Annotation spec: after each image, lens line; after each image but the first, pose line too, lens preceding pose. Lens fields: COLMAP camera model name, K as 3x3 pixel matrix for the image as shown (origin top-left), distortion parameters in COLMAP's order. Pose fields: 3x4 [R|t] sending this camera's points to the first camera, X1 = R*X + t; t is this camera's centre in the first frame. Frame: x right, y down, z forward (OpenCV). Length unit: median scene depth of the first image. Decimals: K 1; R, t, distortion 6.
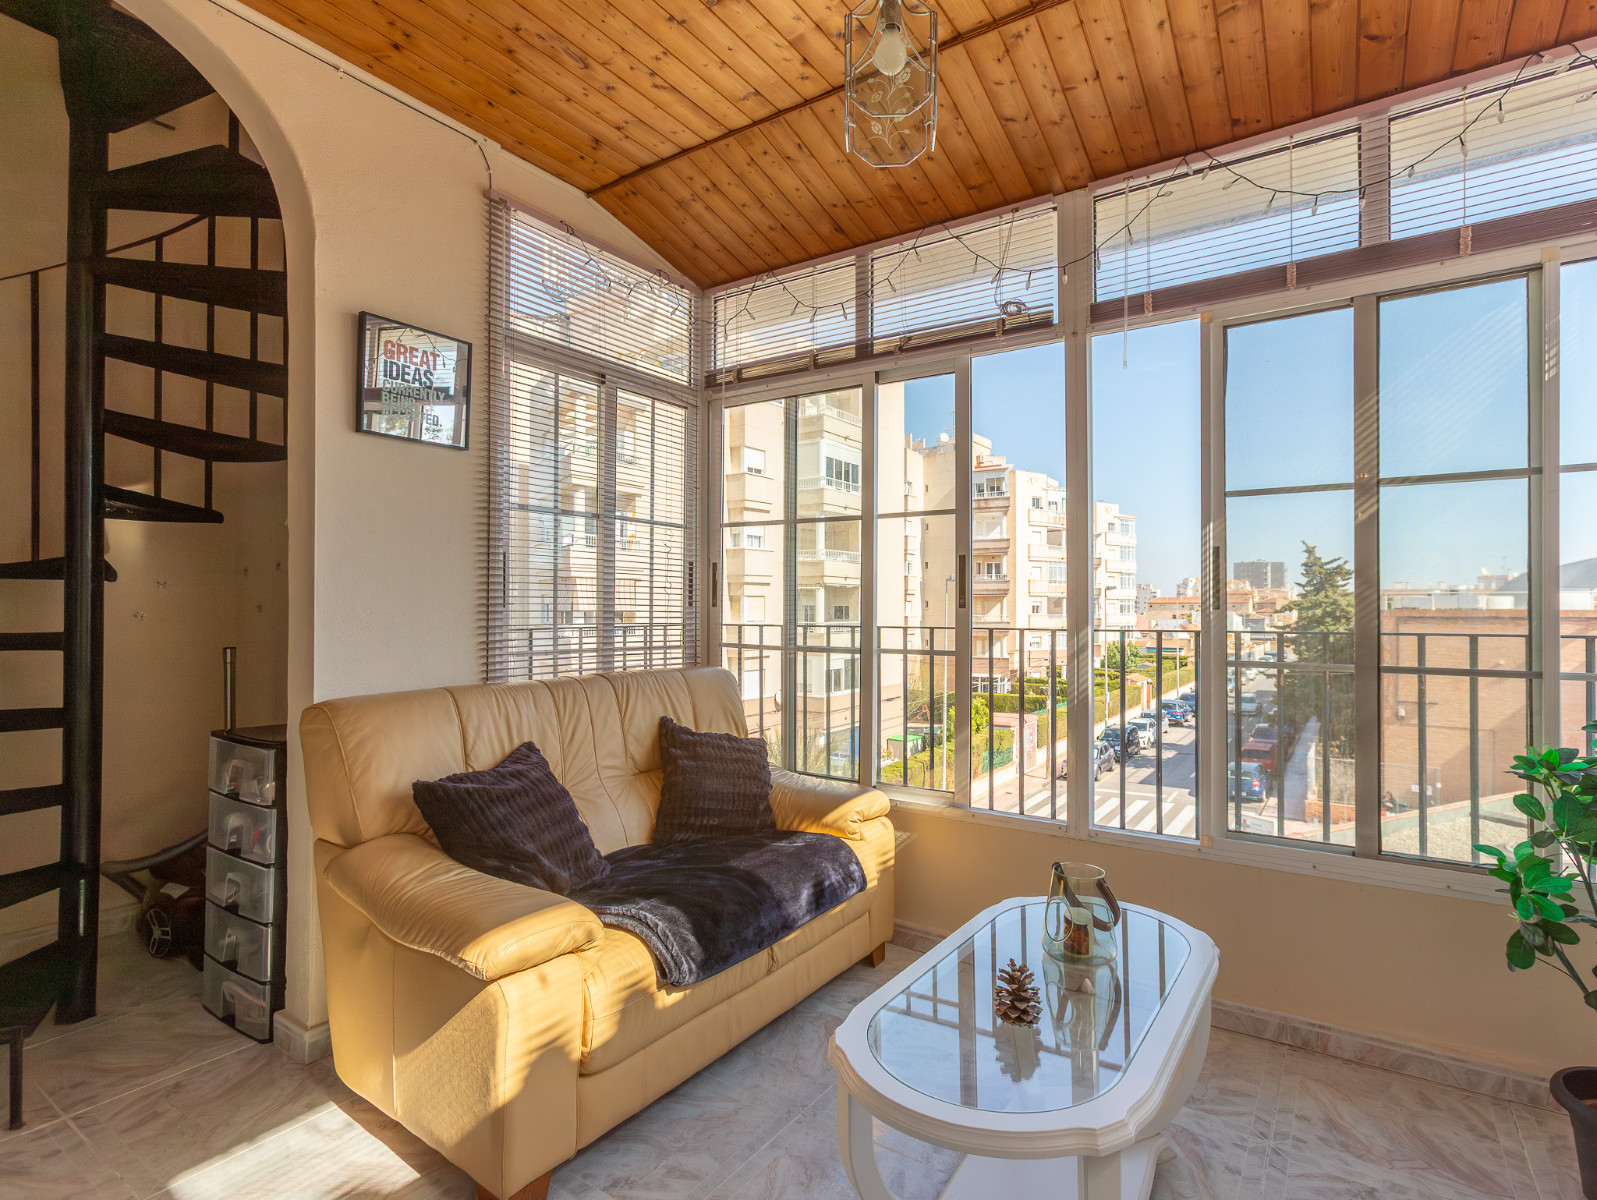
lens RADIAL K [[815.6, 0, 788.9], [0, 815.6, 604.1], [0, 0, 1]] dist [-0.004234, 0.016276]
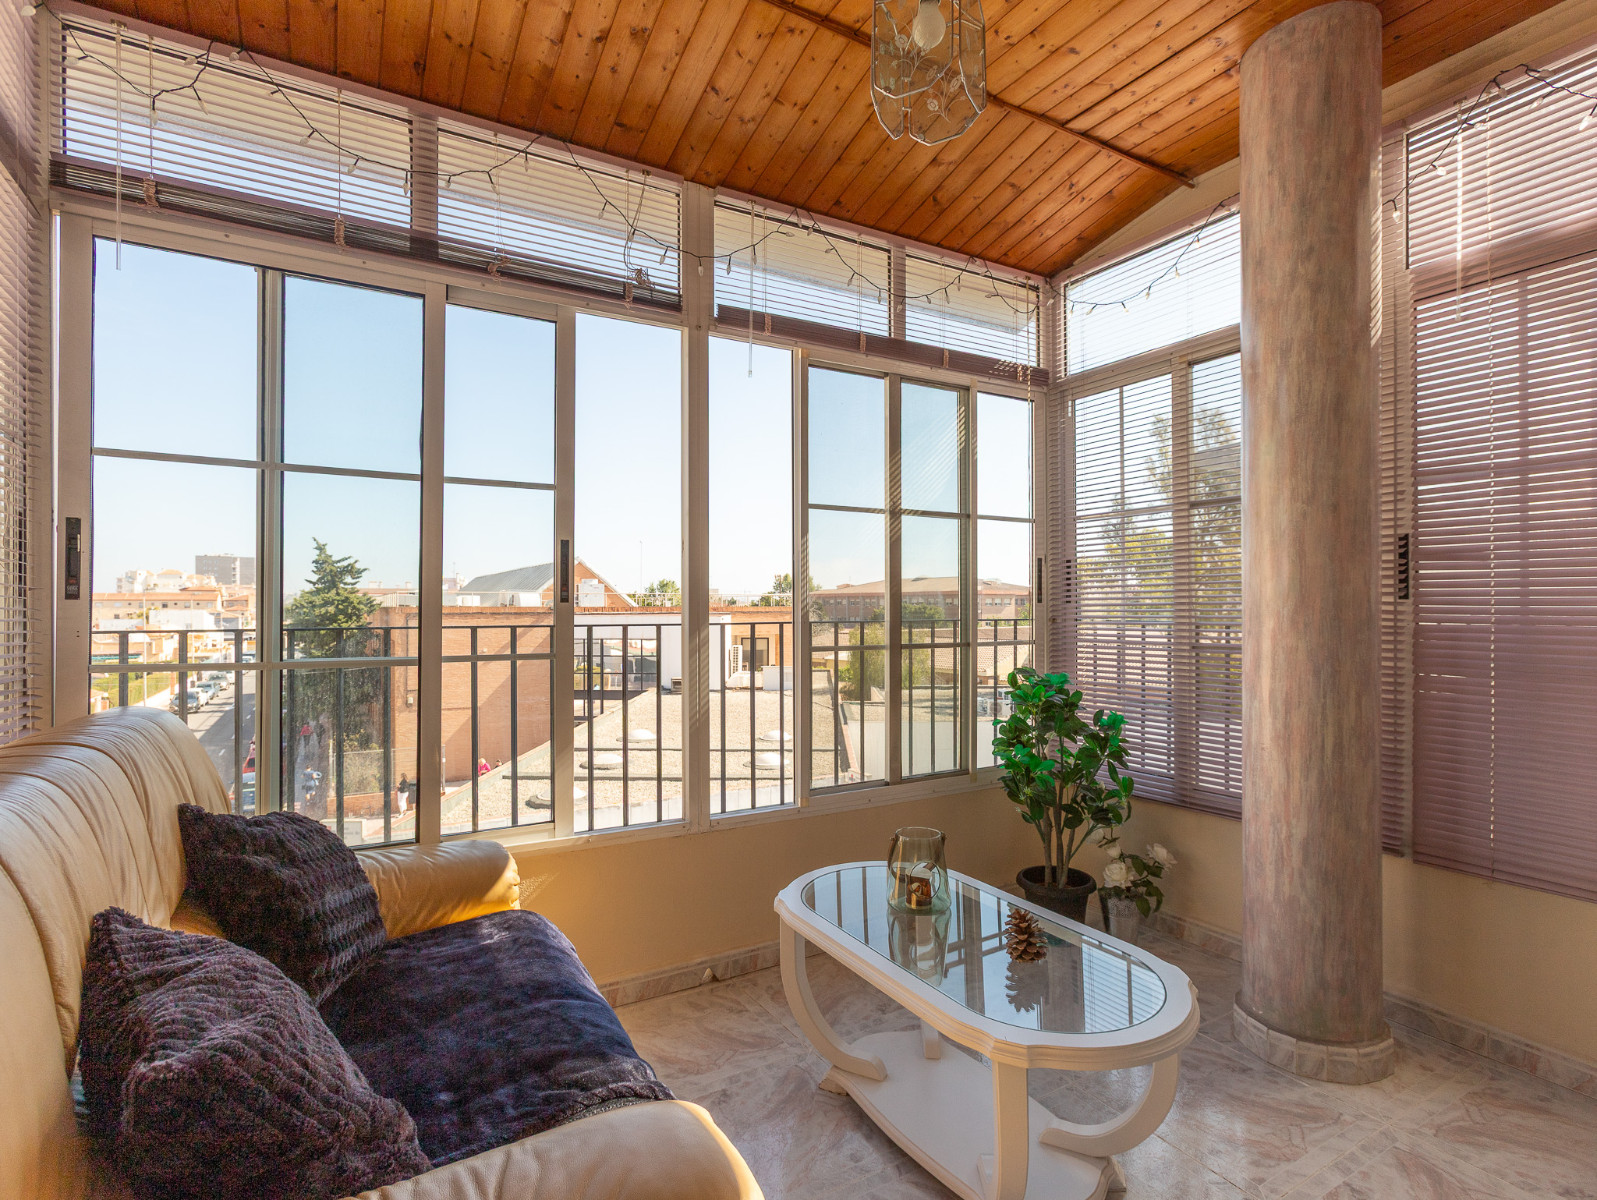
lens RADIAL K [[839.0, 0, 802.4], [0, 839.0, 600.9], [0, 0, 1]] dist [-0.002279, 0.000256]
pose [[0.433407, 0.003549, 0.901191, -0.506715], [-0.002822, 0.999993, -0.002581, 0.005428], [-0.901194, -0.001425, 0.433414, 0.429049]]
